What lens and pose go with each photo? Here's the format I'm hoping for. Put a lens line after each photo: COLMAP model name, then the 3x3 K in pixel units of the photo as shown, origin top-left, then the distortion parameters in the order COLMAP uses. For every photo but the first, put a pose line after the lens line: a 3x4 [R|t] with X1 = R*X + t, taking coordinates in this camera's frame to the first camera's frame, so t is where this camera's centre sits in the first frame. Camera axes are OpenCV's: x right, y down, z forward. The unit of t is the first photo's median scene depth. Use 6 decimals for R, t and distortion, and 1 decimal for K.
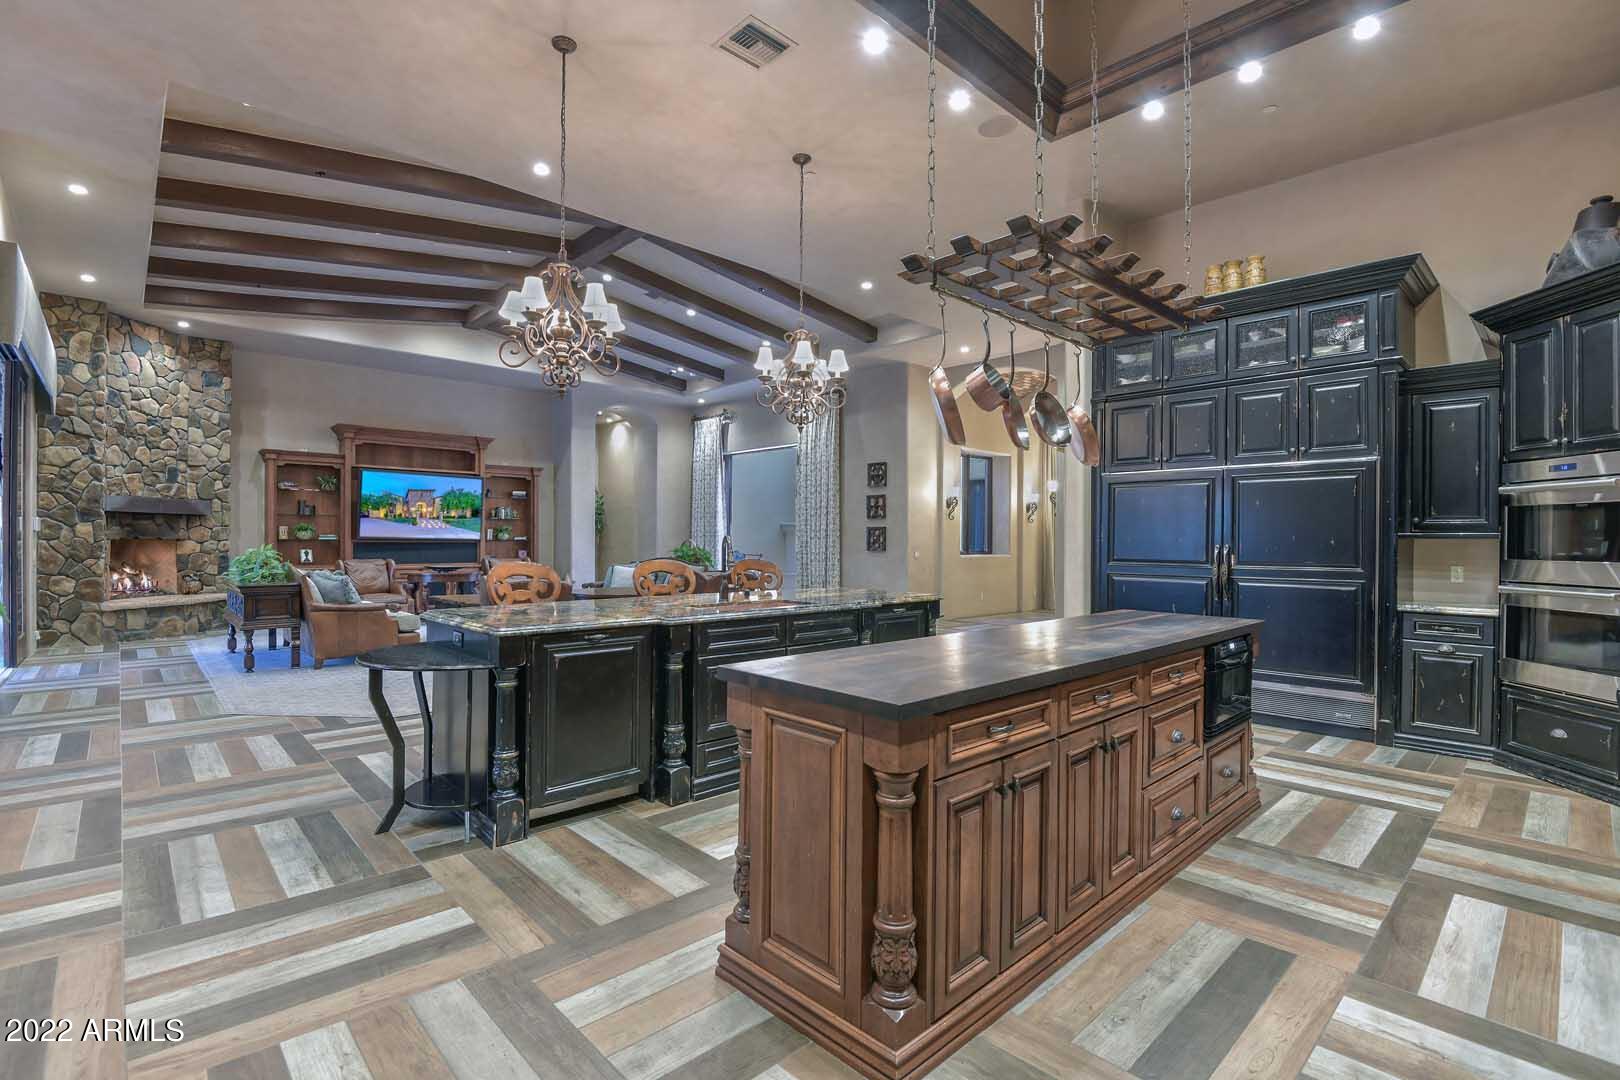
lens RADIAL K [[739.7, 0, 802.3], [0, 739.7, 538.6], [0, 0, 1]] dist [-0.018412, -0.006373]
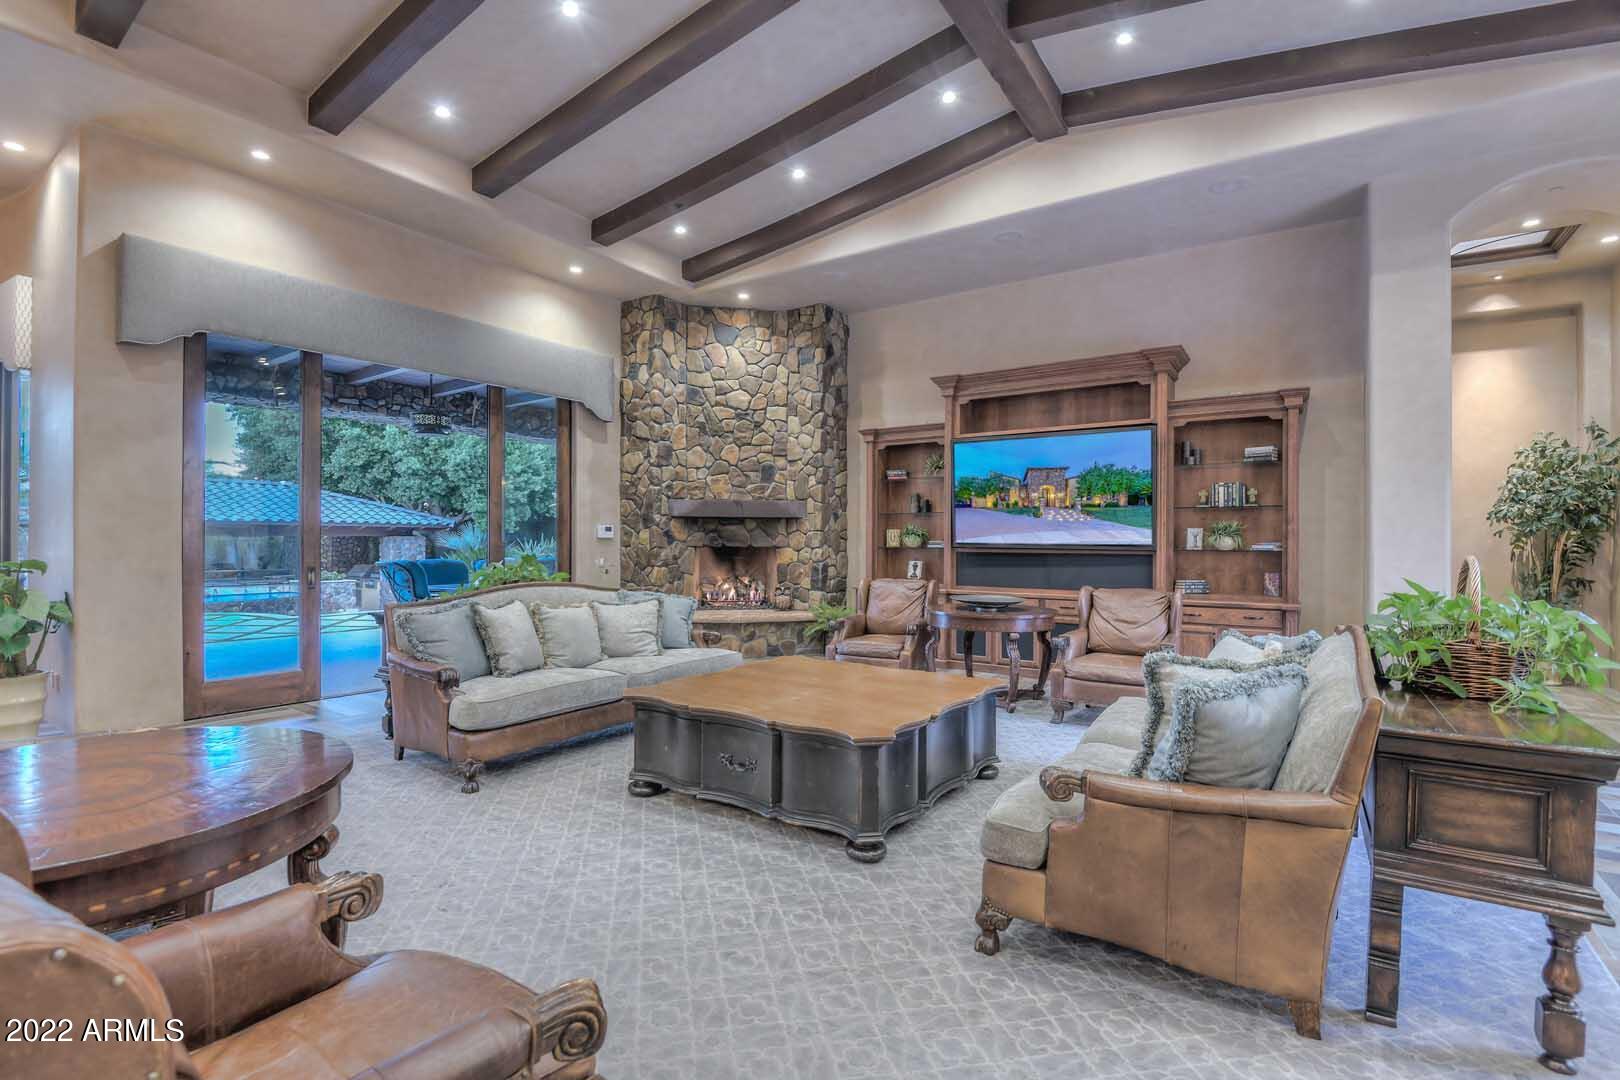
lens RADIAL K [[739.7, 0, 816.0], [0, 739.7, 553.0], [0, 0, 1]] dist [-0.018412, -0.006373]
pose [[0.213048, 0.007981, -0.977009, 0.020786], [-0.002521, 0.999968, 0.007619, 0.001754], [0.977039, 0.000839, 0.213061, 0.853226]]
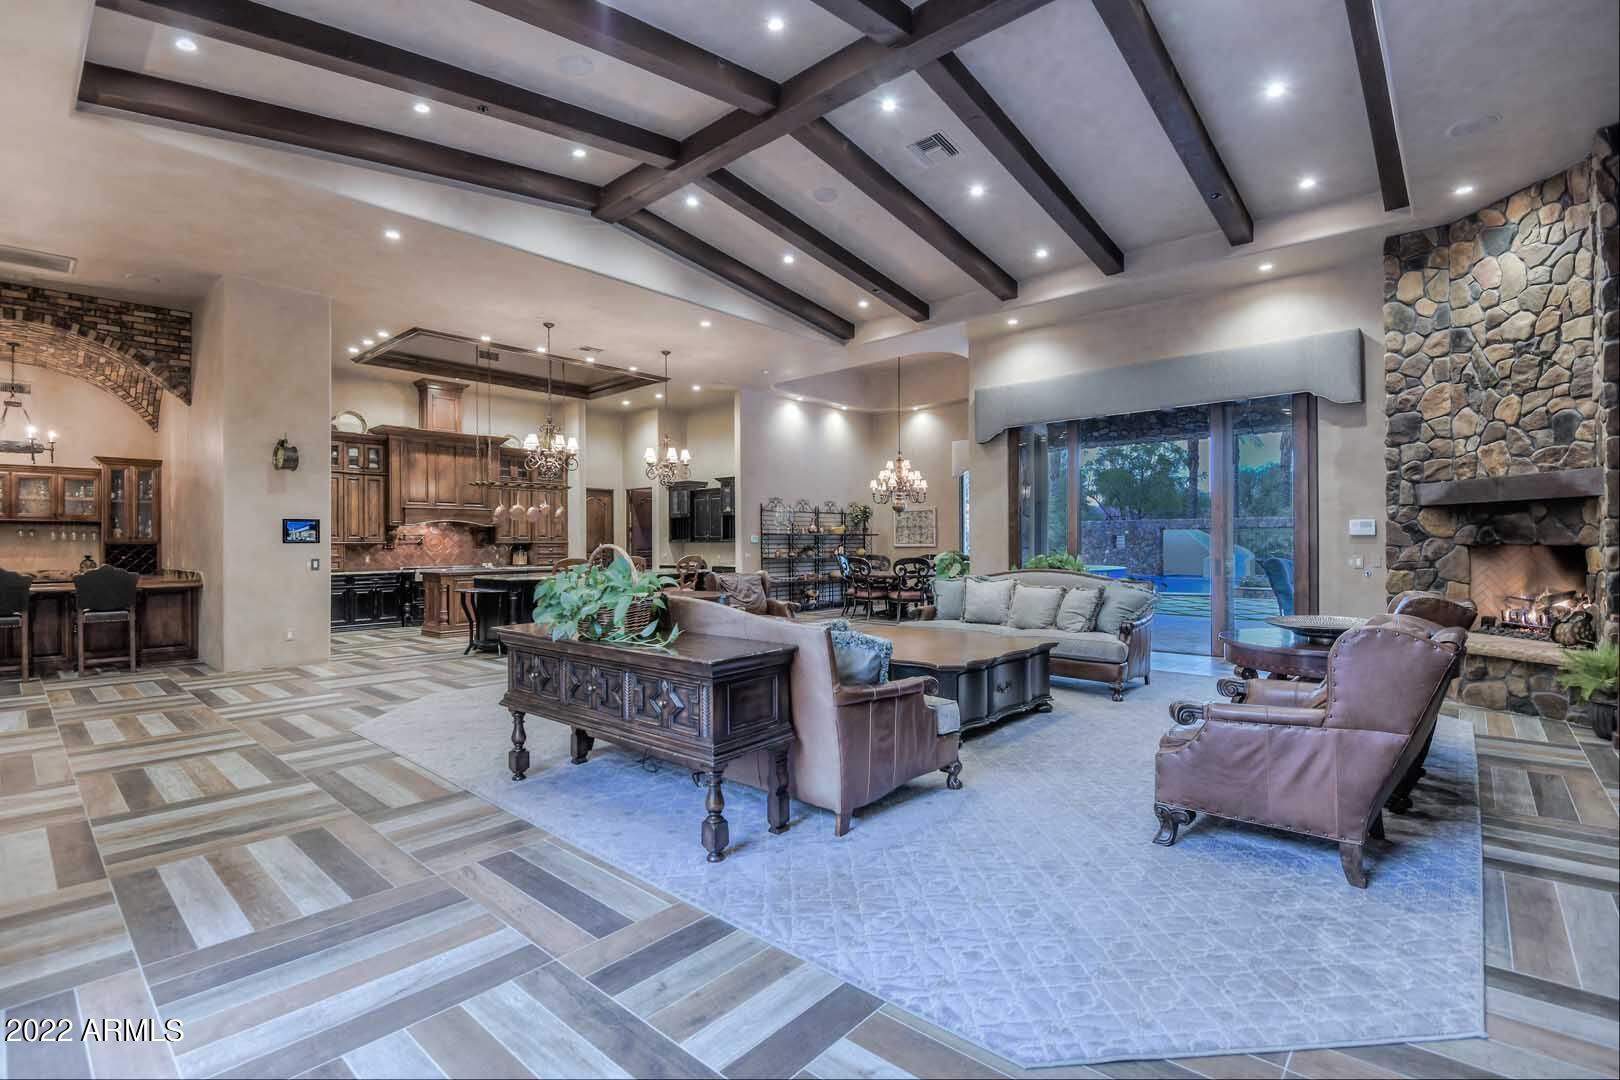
lens RADIAL K [[739.7, 0, 811.5], [0, 739.7, 543.5], [0, 0, 1]] dist [-0.018412, -0.006373]
pose [[-0.996498, 0.004111, -0.083518, -0.243837], [0.004019, 0.999991, 0.001273, -0.002684], [0.083523, 0.000933, -0.996505, 1.476221]]
